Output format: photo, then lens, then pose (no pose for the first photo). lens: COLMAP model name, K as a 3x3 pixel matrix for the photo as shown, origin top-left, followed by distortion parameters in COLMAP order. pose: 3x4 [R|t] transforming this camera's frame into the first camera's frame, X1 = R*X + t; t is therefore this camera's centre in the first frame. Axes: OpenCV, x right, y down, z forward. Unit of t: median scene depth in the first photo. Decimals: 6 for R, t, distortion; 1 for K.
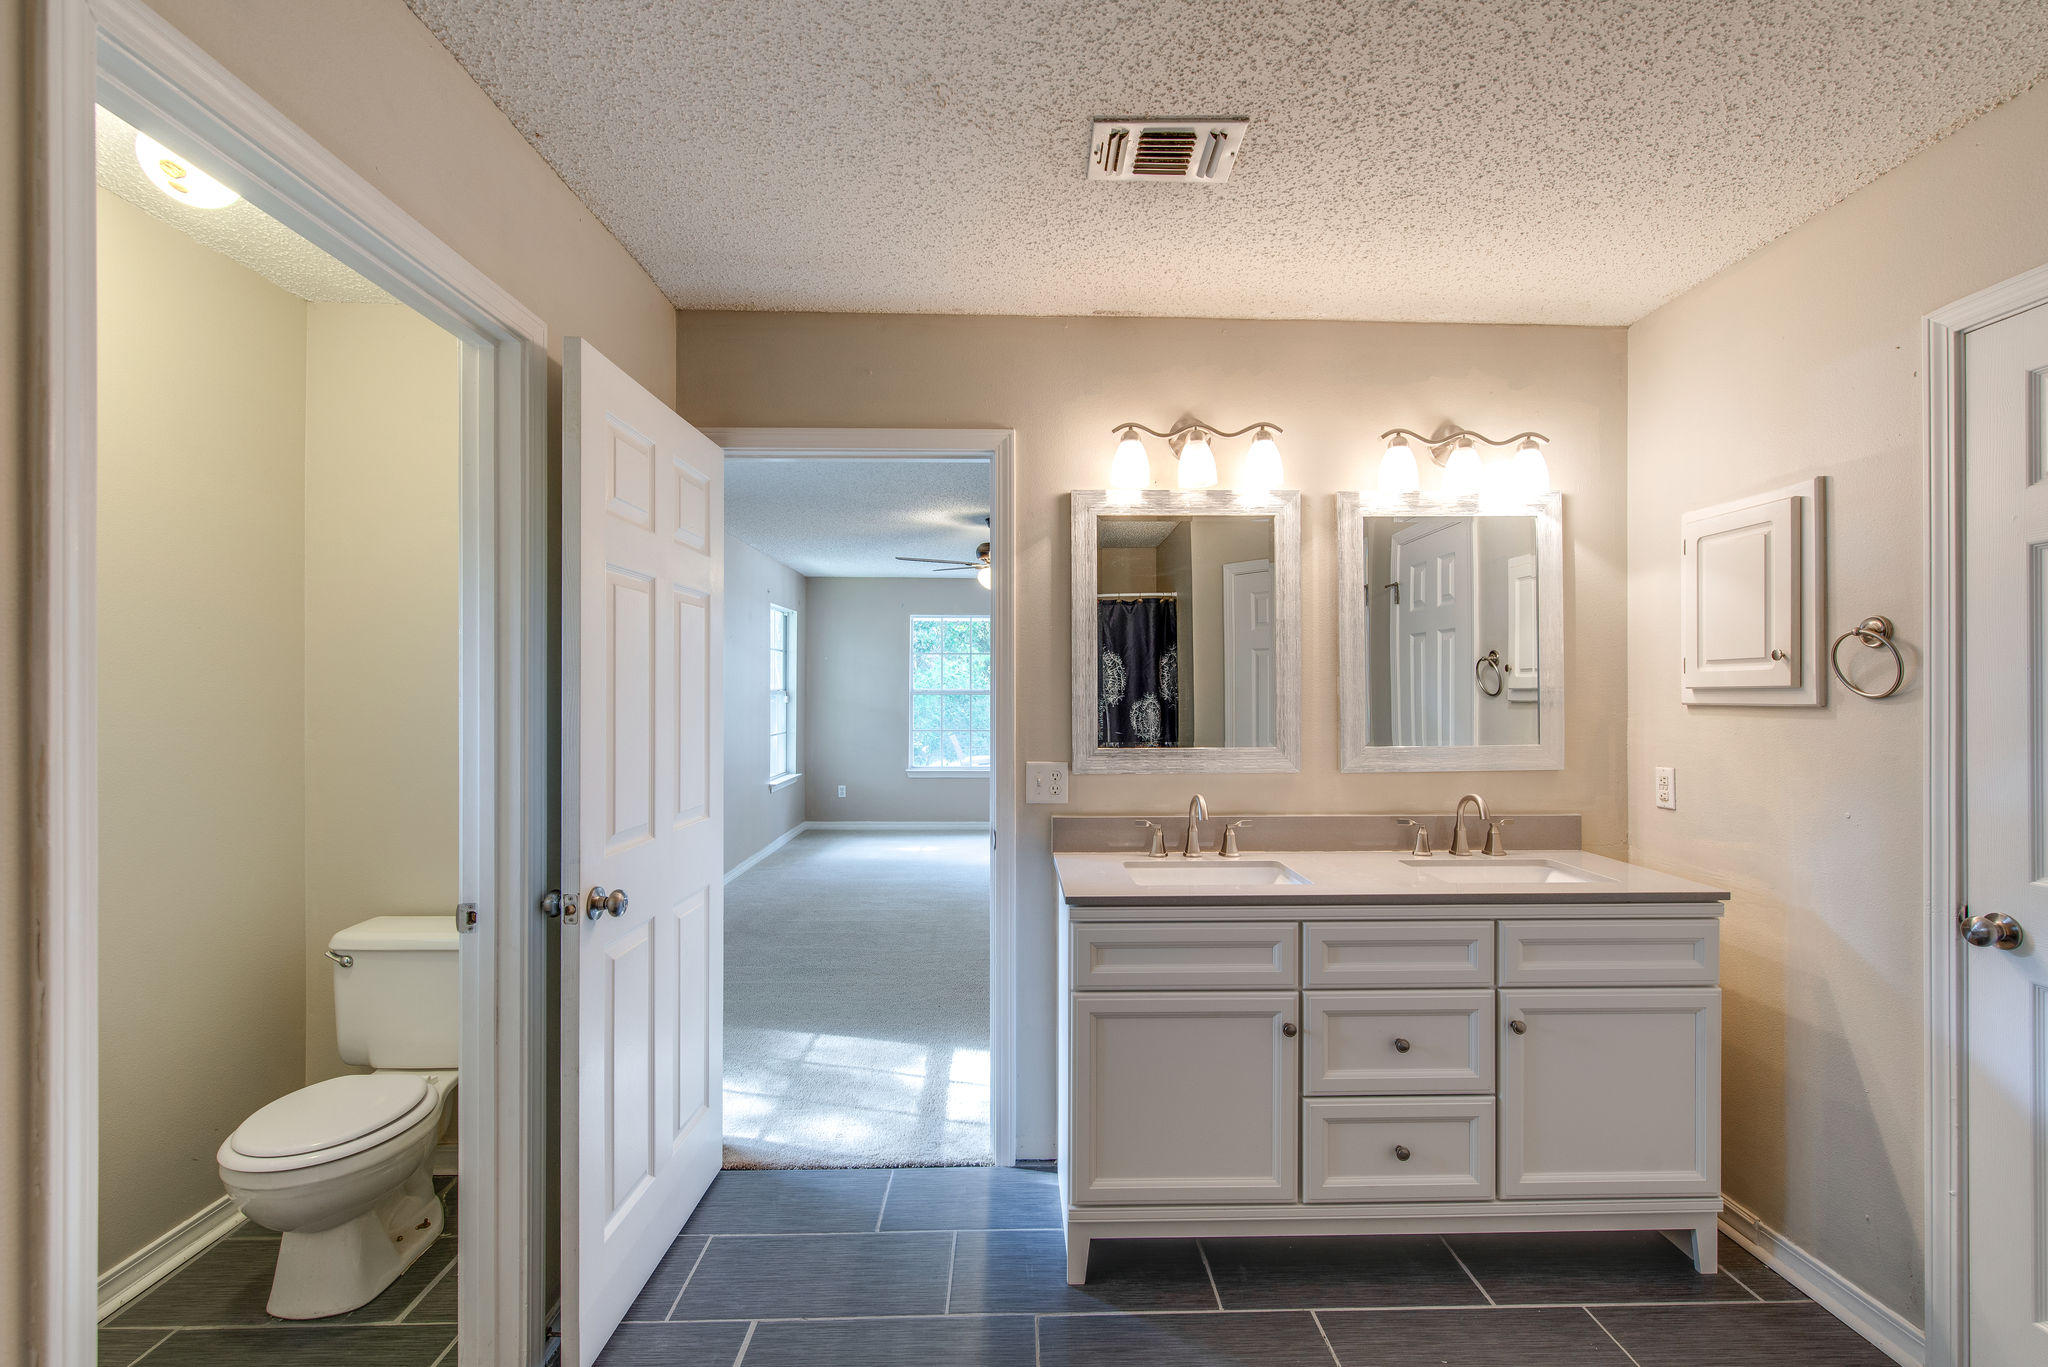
lens RADIAL K [[915.4, 0, 1033.7], [0, 915.4, 692.1], [0, 0, 1]] dist [-0.003345, -0.001045]
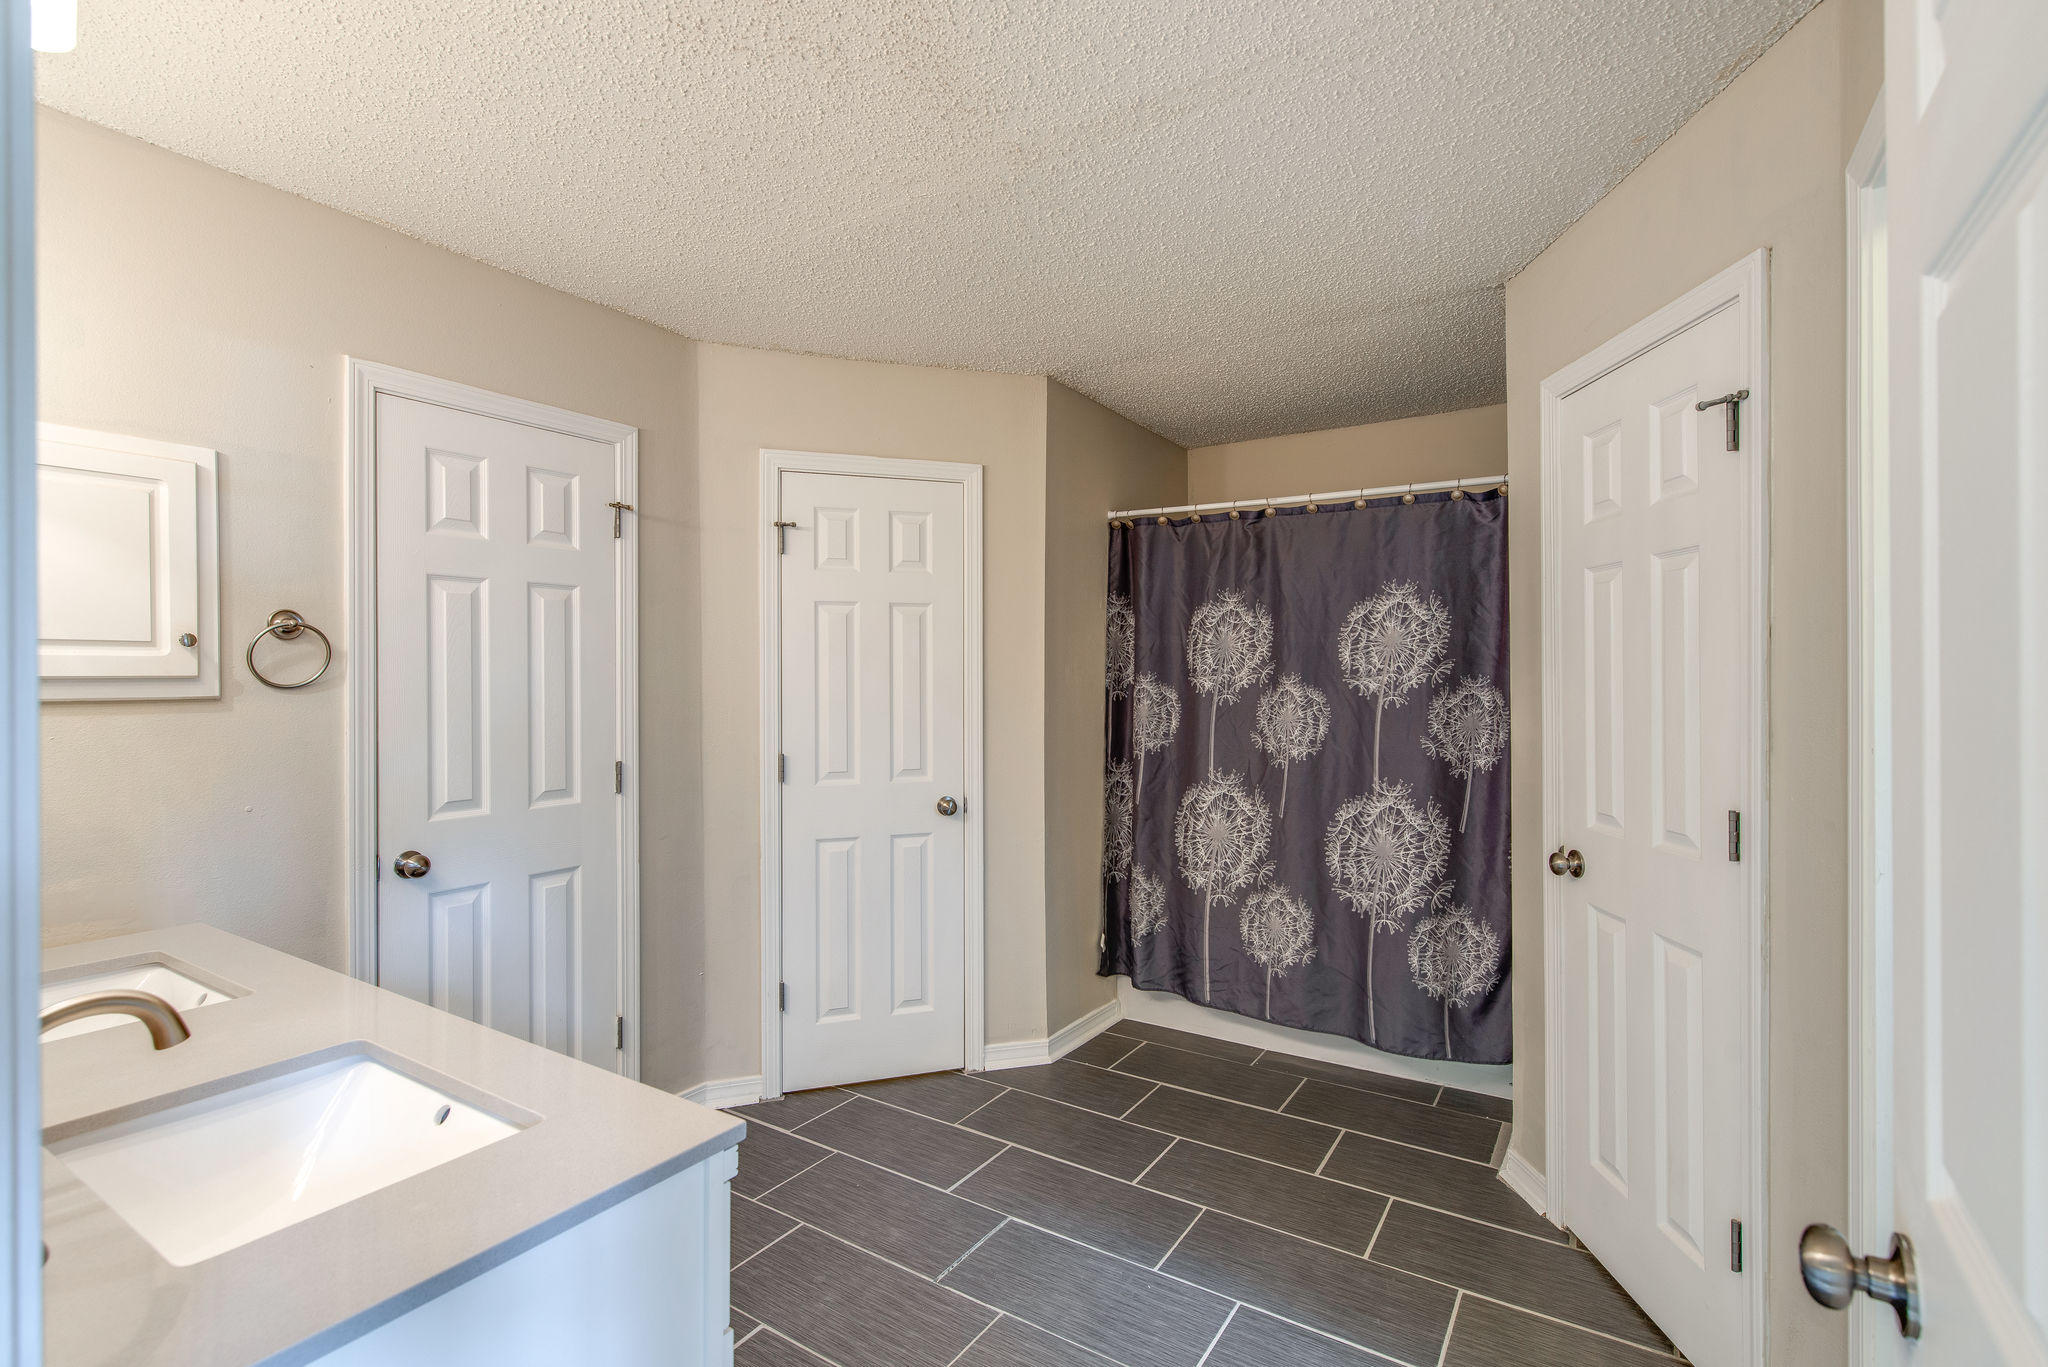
lens RADIAL K [[915.4, 0, 1026.2], [0, 915.4, 687.5], [0, 0, 1]] dist [-0.003345, -0.001045]
pose [[-0.821209, 0.002985, 0.570619, -0.330516], [0.003366, 0.999994, -0.000387, 0.008052], [-0.570617, 0.001602, -0.821215, 1.231530]]
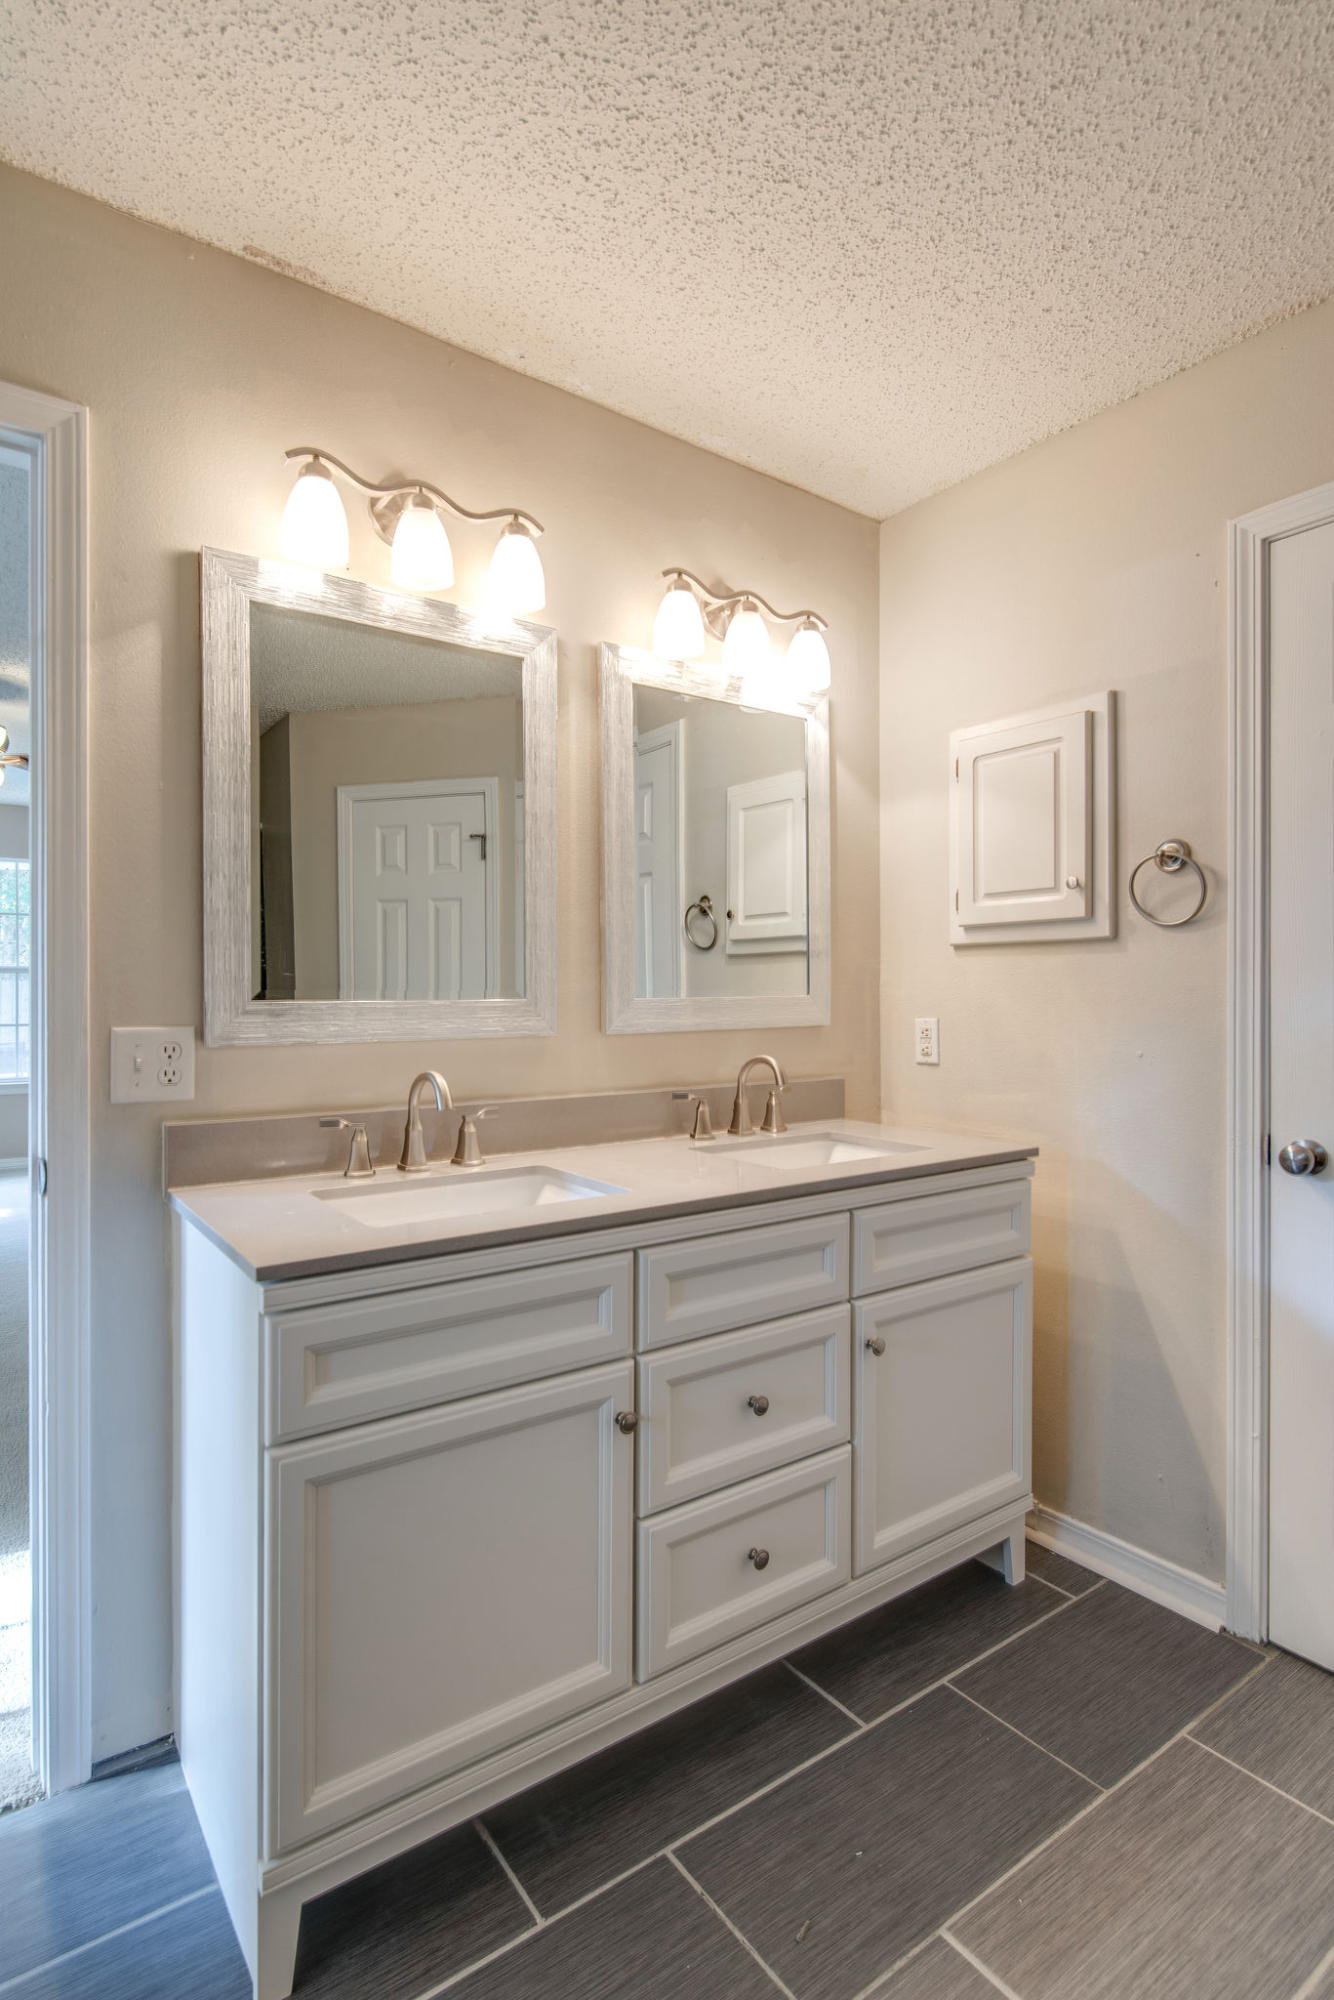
lens RADIAL K [[1011.6, 0, 661.1], [0, 1011.6, 994.0], [0, 0, 1]] dist [-0.007899, 0.003665]
pose [[0.827246, -0.001558, 0.561838, -0.090384], [0.000195, 0.999997, 0.002486, 0.066424], [-0.561841, -0.001947, 0.827243, 0.387818]]
